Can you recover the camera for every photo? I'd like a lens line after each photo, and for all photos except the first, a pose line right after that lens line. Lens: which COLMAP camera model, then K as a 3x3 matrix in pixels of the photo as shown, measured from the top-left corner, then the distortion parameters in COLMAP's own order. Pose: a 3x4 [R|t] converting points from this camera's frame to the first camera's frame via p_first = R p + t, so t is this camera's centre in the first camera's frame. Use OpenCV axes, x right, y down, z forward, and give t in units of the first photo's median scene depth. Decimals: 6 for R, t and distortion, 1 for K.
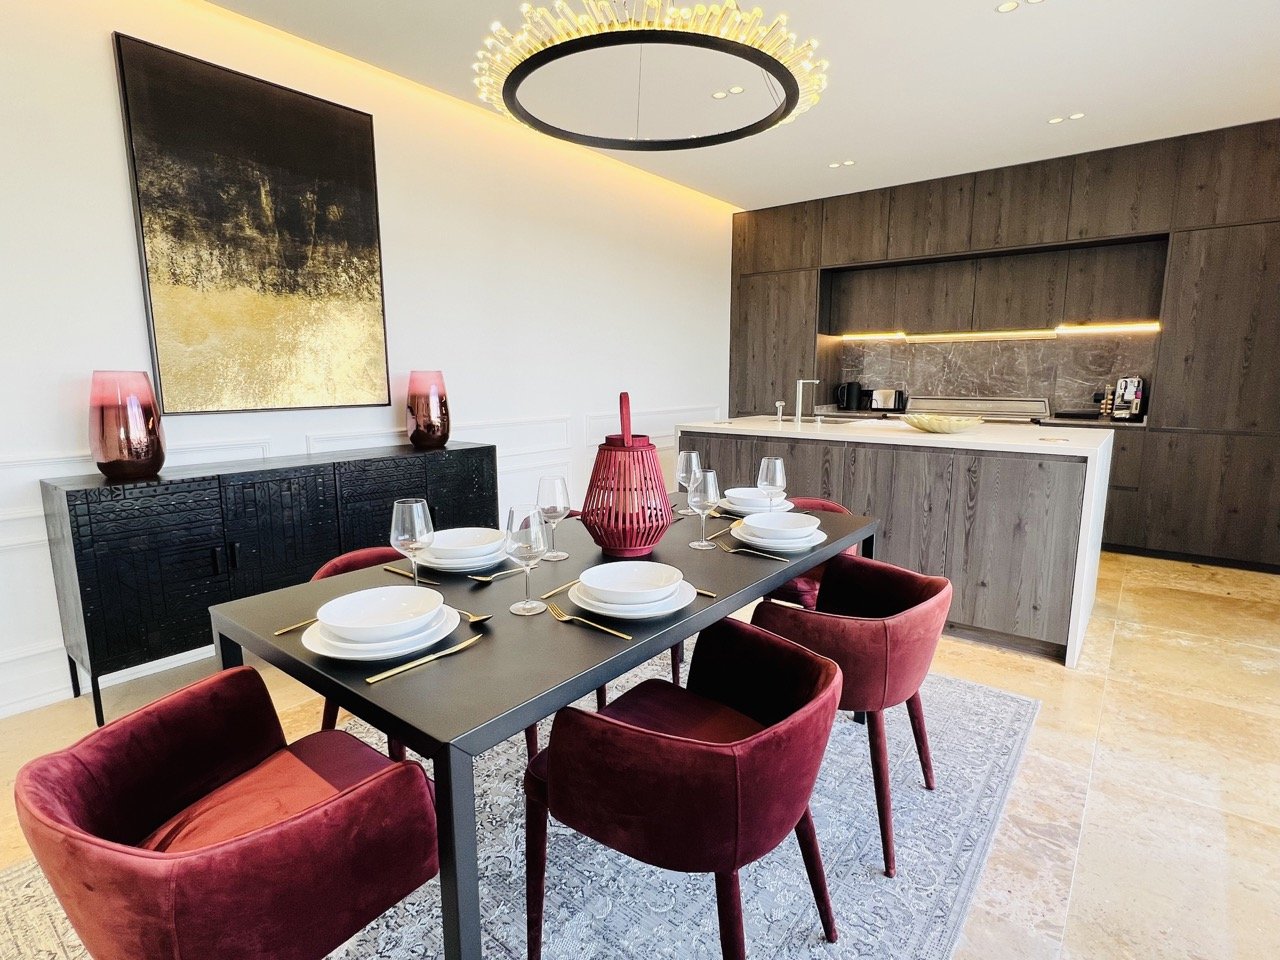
lens RADIAL K [[654.8, 0, 637.6], [0, 654.8, 483.5], [0, 0, 1]] dist [-0.001620, -0.001026]
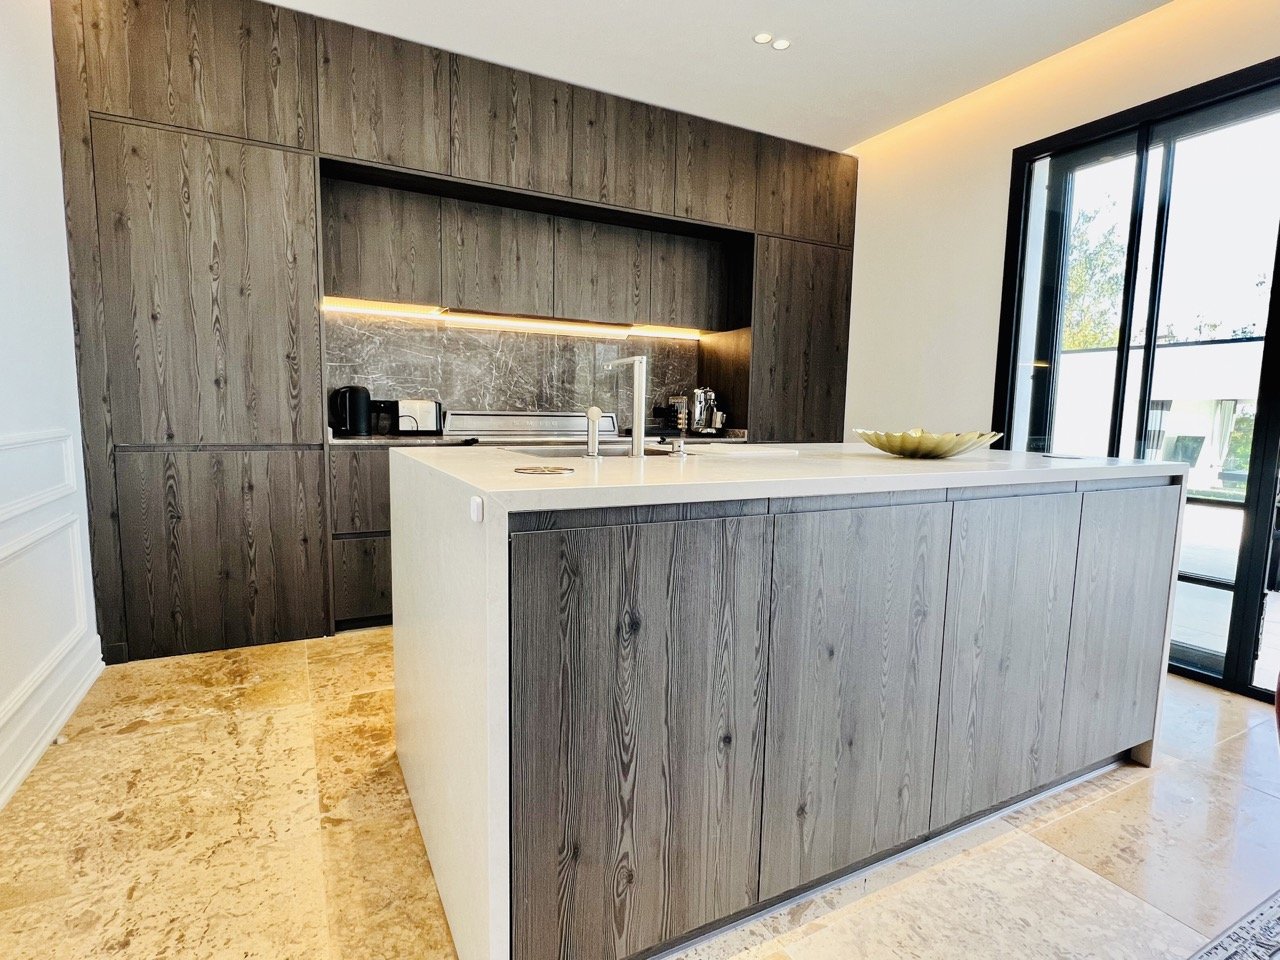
lens RADIAL K [[654.8, 0, 637.6], [0, 654.8, 483.5], [0, 0, 1]] dist [-0.001620, -0.001026]
pose [[0.408396, -0.091023, 0.908255, -0.118001], [0.131041, 0.990555, 0.040349, -0.078337], [-0.903350, 0.102541, 0.416466, 0.694937]]
